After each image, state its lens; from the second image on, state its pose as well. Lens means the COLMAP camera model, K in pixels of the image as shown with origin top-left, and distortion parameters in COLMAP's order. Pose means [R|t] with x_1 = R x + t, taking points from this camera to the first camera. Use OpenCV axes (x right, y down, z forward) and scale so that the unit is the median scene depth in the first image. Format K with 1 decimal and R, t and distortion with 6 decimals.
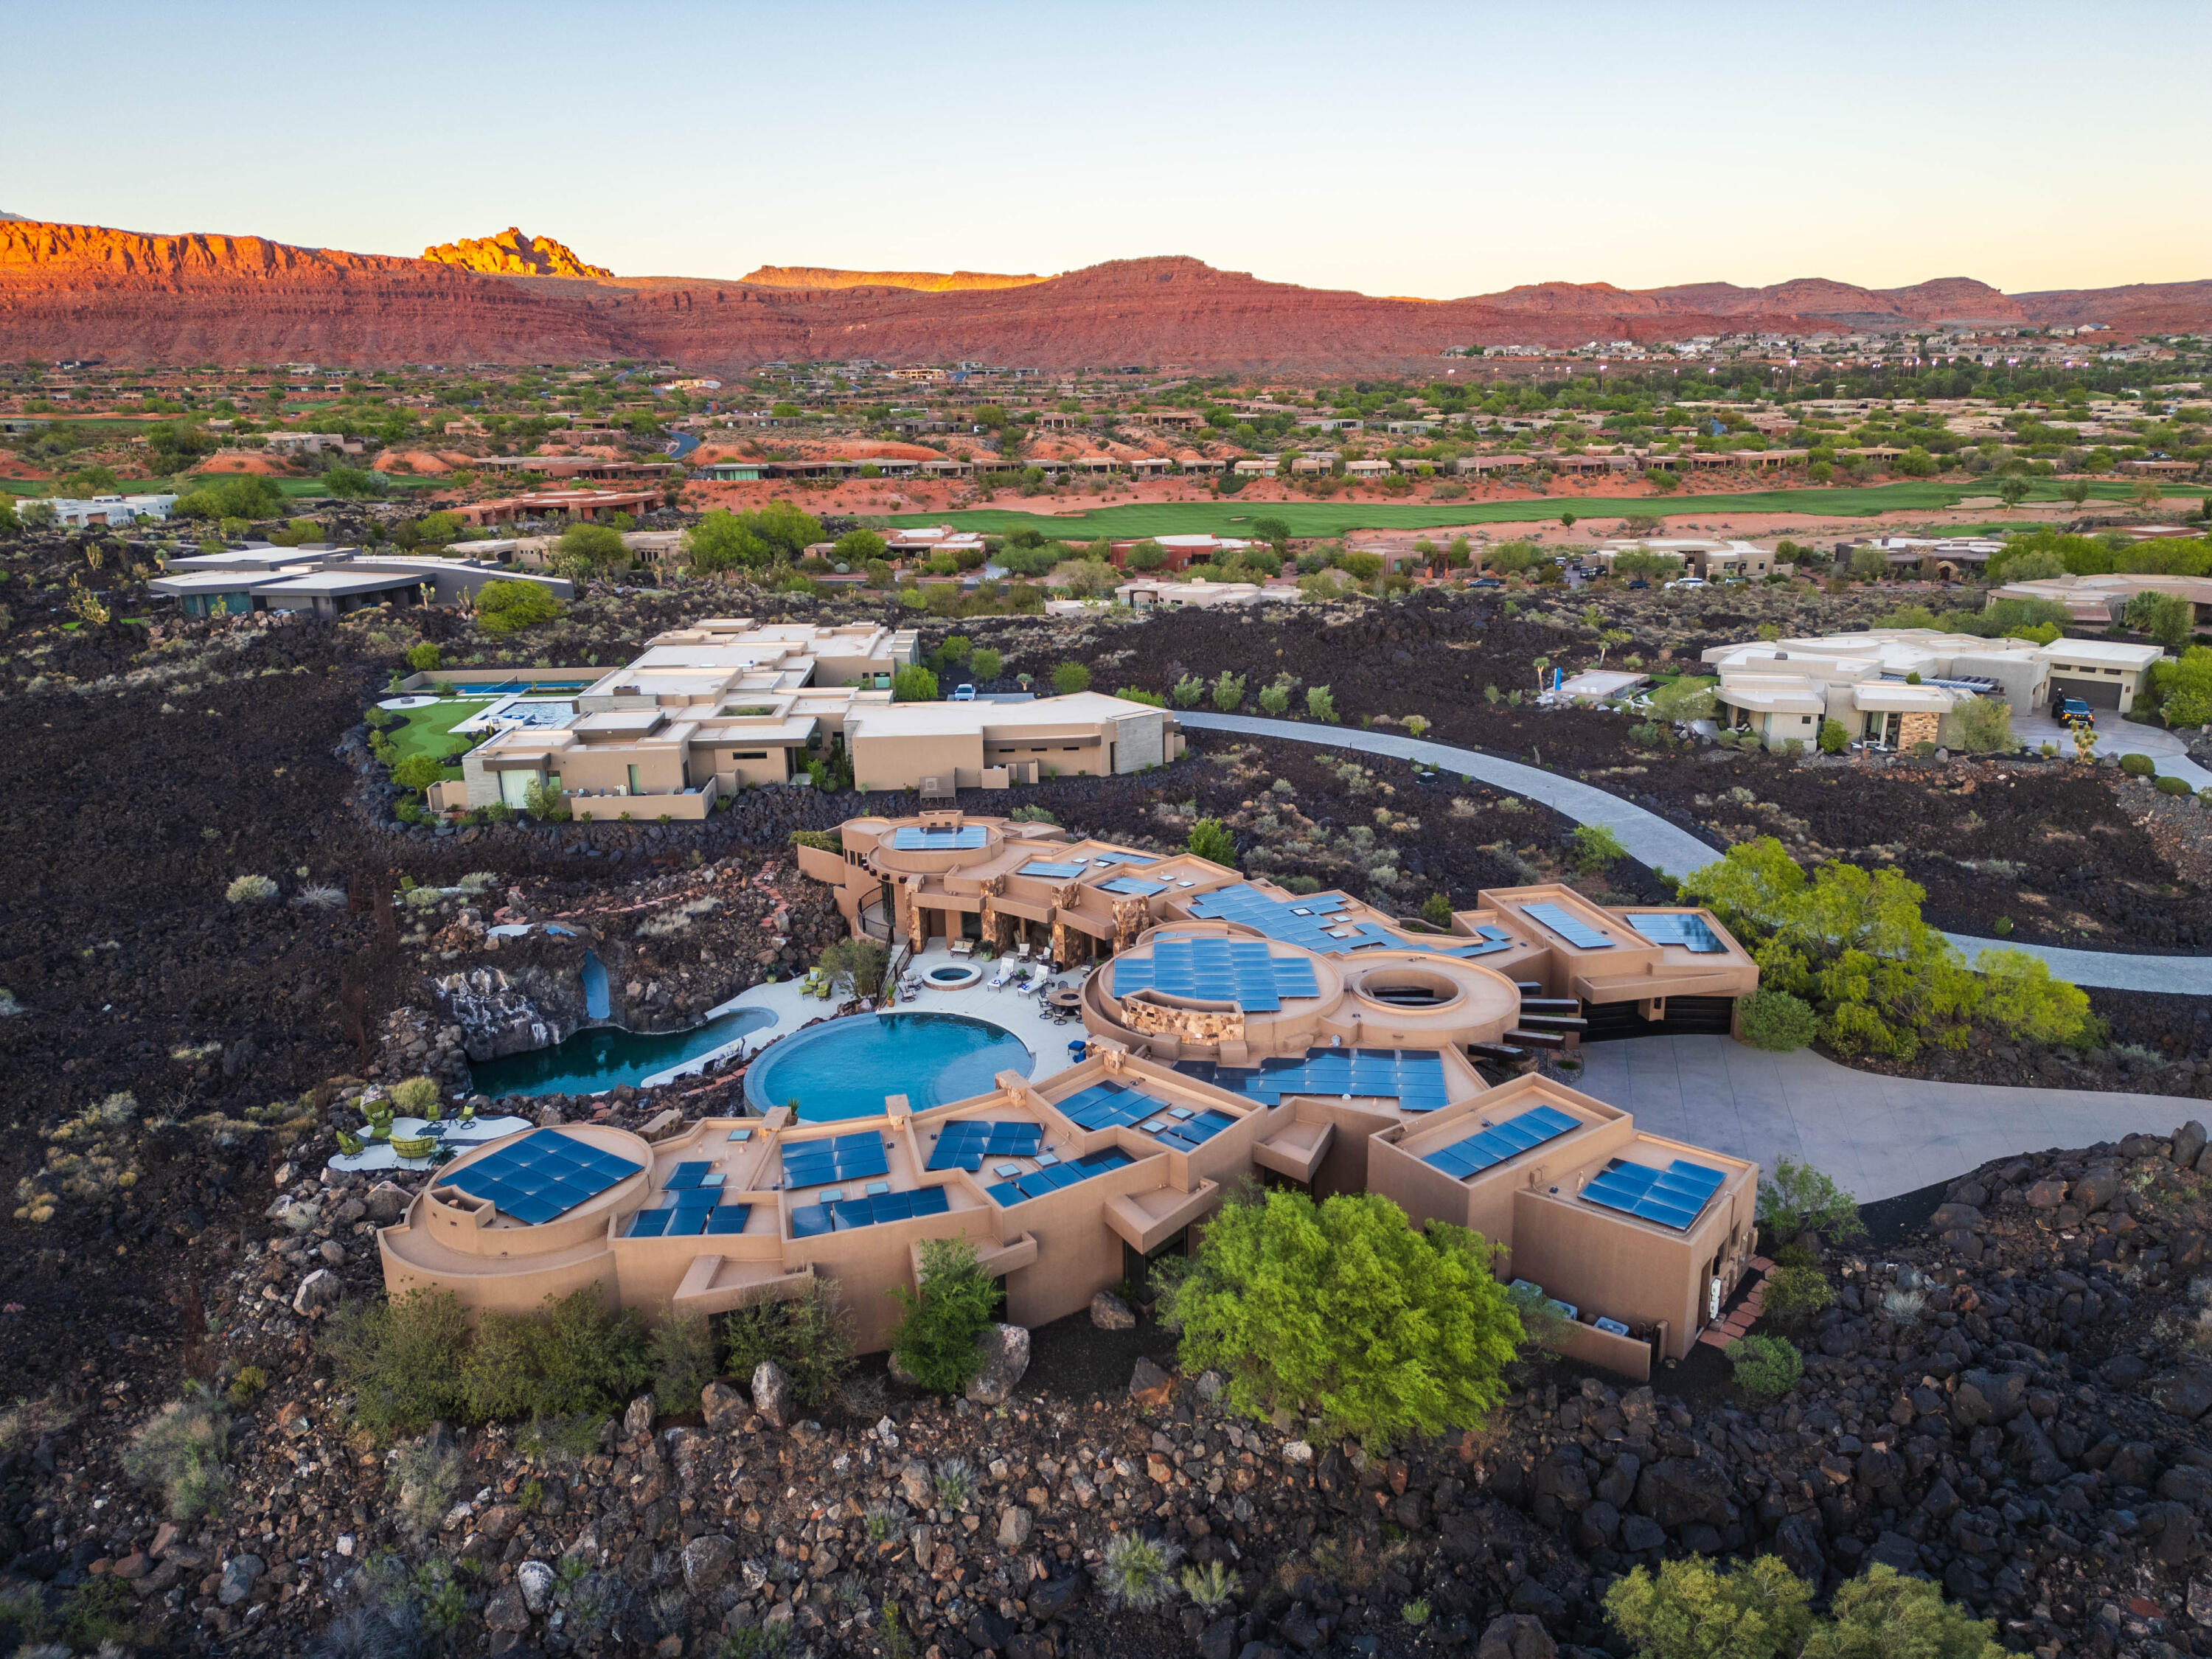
lens RADIAL K [[1543.5, 0, 1108.7], [0, 1543.5, 823.0], [0, 0, 1]] dist [0.083013, -0.077118]
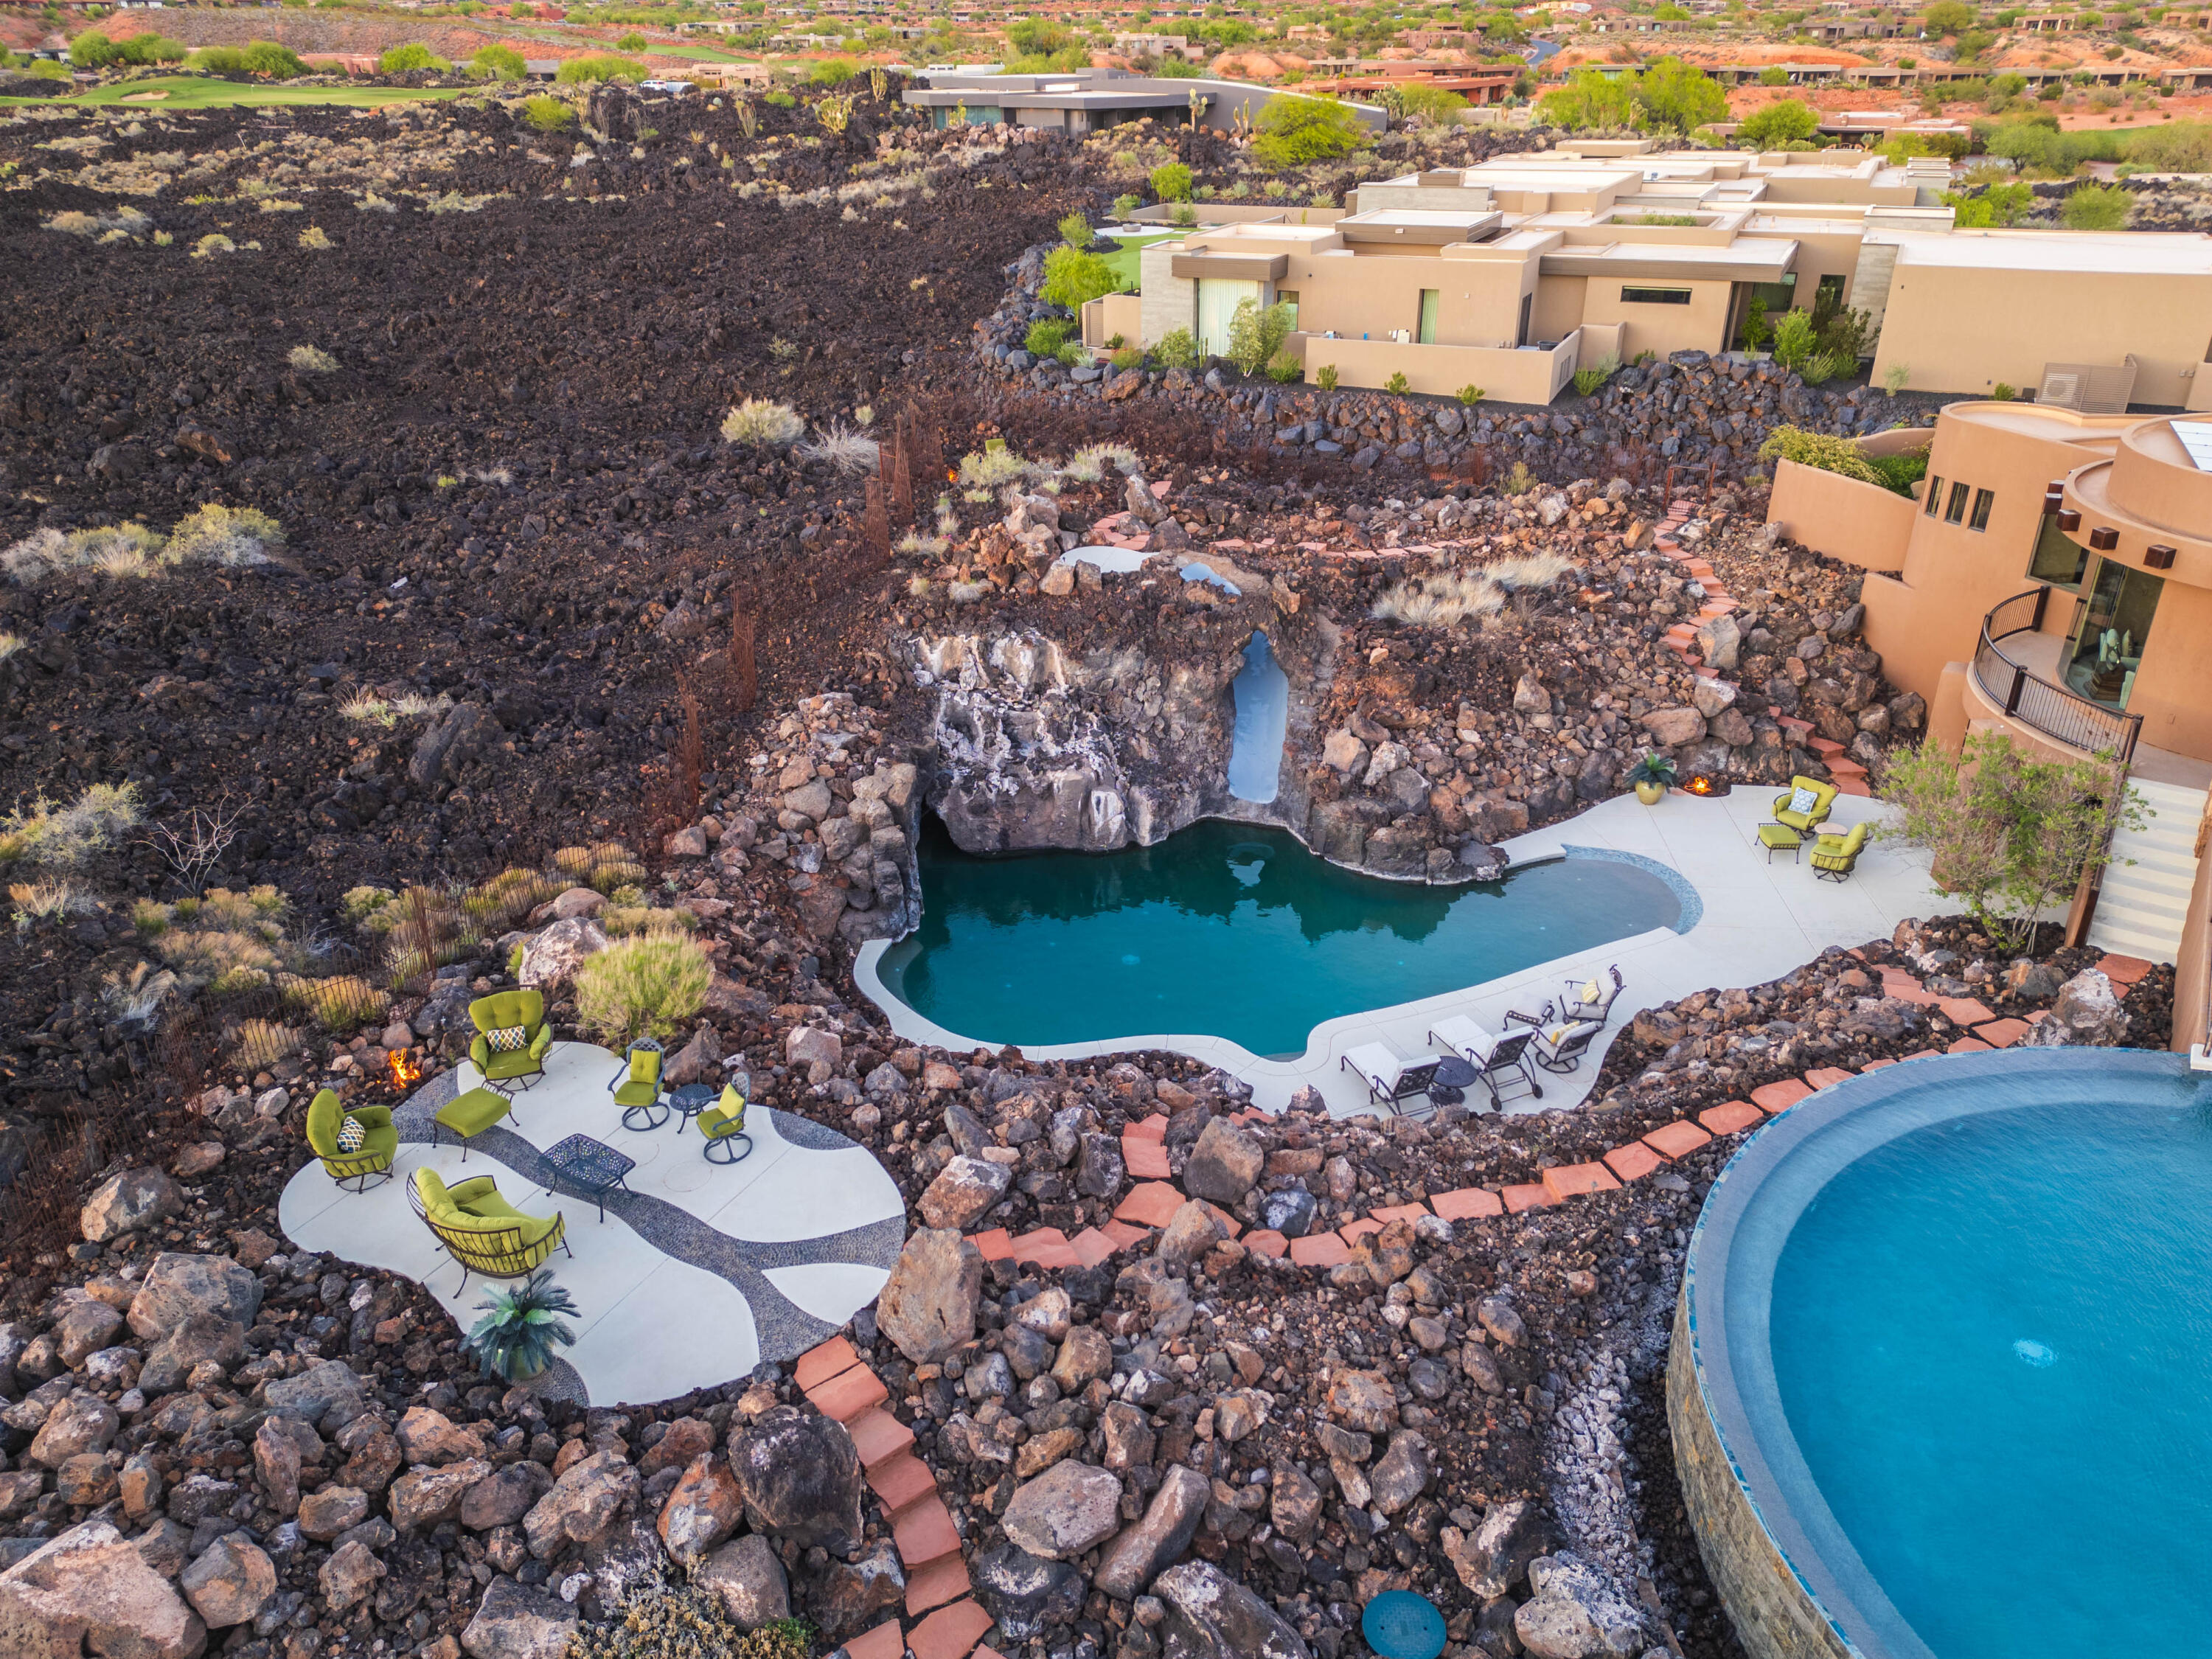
lens RADIAL K [[1543.5, 0, 1111.1], [0, 1543.5, 833.9], [0, 0, 1]] dist [0.083013, -0.077118]
pose [[0.879391, 0.223788, -0.420226, -0.146750], [-0.136903, 0.964225, 0.226999, 0.036167], [0.455992, -0.142090, 0.878568, 0.491186]]
